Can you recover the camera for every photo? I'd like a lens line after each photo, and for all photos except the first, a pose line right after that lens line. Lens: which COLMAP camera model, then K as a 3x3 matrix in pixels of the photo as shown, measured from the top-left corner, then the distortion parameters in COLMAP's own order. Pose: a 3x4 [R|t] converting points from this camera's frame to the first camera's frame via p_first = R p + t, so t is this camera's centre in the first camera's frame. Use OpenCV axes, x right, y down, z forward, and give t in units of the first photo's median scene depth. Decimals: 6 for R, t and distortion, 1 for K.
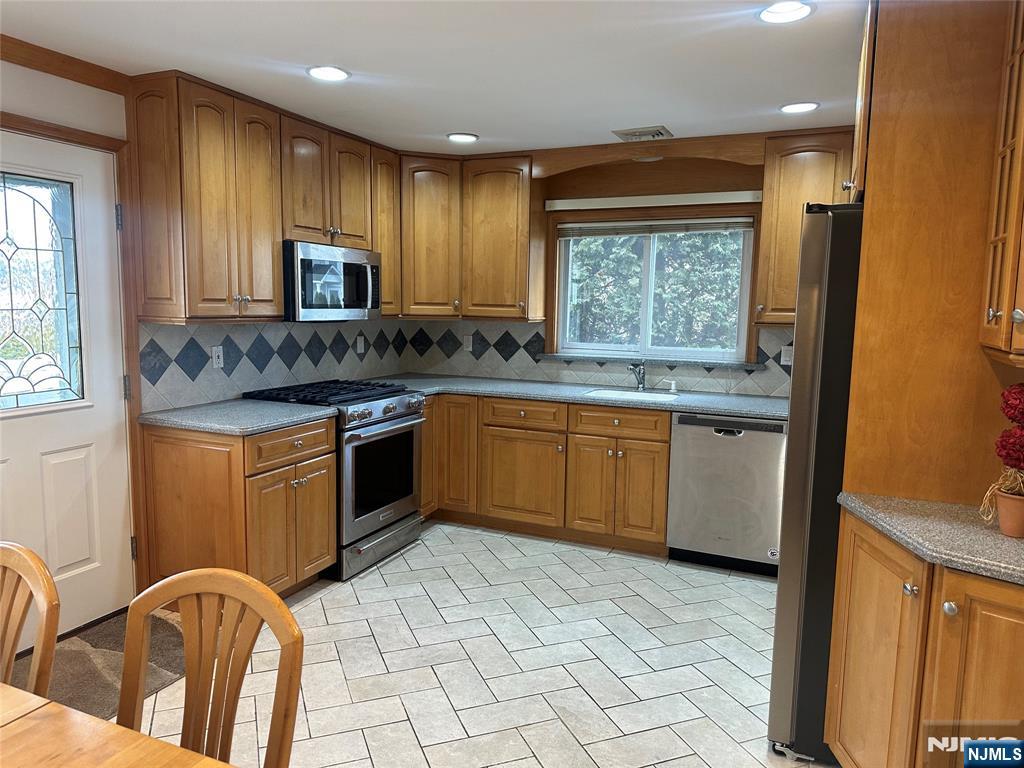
lens RADIAL K [[717.4, 0, 508.4], [0, 717.4, 391.8], [0, 0, 1]] dist [0.062238, -0.074113]
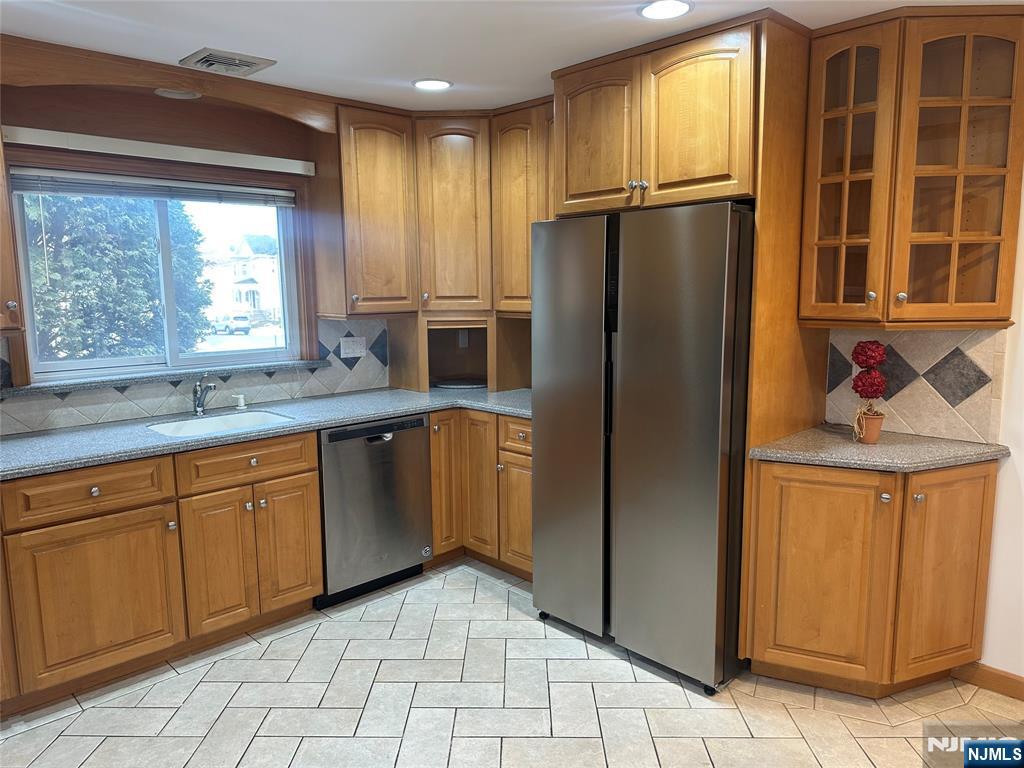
lens RADIAL K [[717.4, 0, 507.8], [0, 717.4, 385.0], [0, 0, 1]] dist [0.062238, -0.074113]
pose [[0.372261, -0.152260, 0.915554, -0.430193], [0.132023, 0.985108, 0.110147, -0.084436], [-0.918690, 0.079870, 0.386819, 0.501661]]
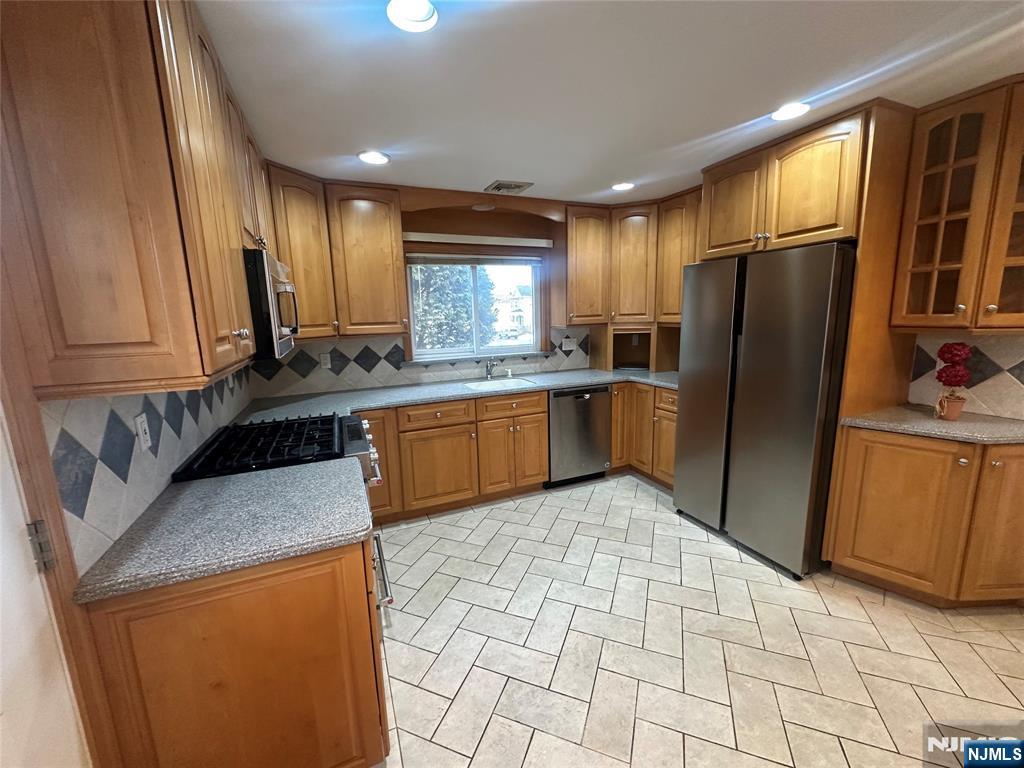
lens RADIAL K [[408.4, 0, 512.8], [0, 408.4, 383.6], [0, 0, 1]] dist [-0.003831, 0.001088]
pose [[0.669720, -0.162543, 0.724606, -0.414624], [0.130959, 0.986310, 0.100209, -0.078100], [-0.730975, 0.027782, 0.681839, 0.508429]]
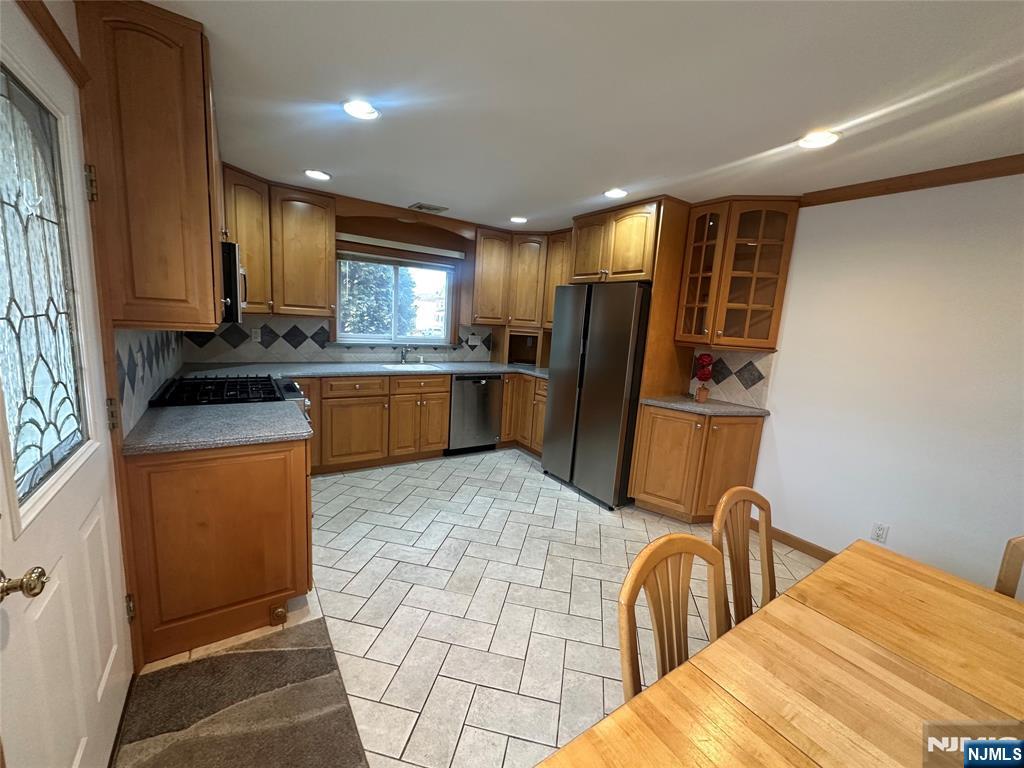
lens RADIAL K [[408.4, 0, 513.8], [0, 408.4, 383.2], [0, 0, 1]] dist [-0.003831, 0.001088]
pose [[0.526880, -0.118249, 0.841674, -0.551169], [0.048990, 0.992853, 0.108822, -0.053829], [-0.848527, -0.016103, 0.528908, 0.346101]]
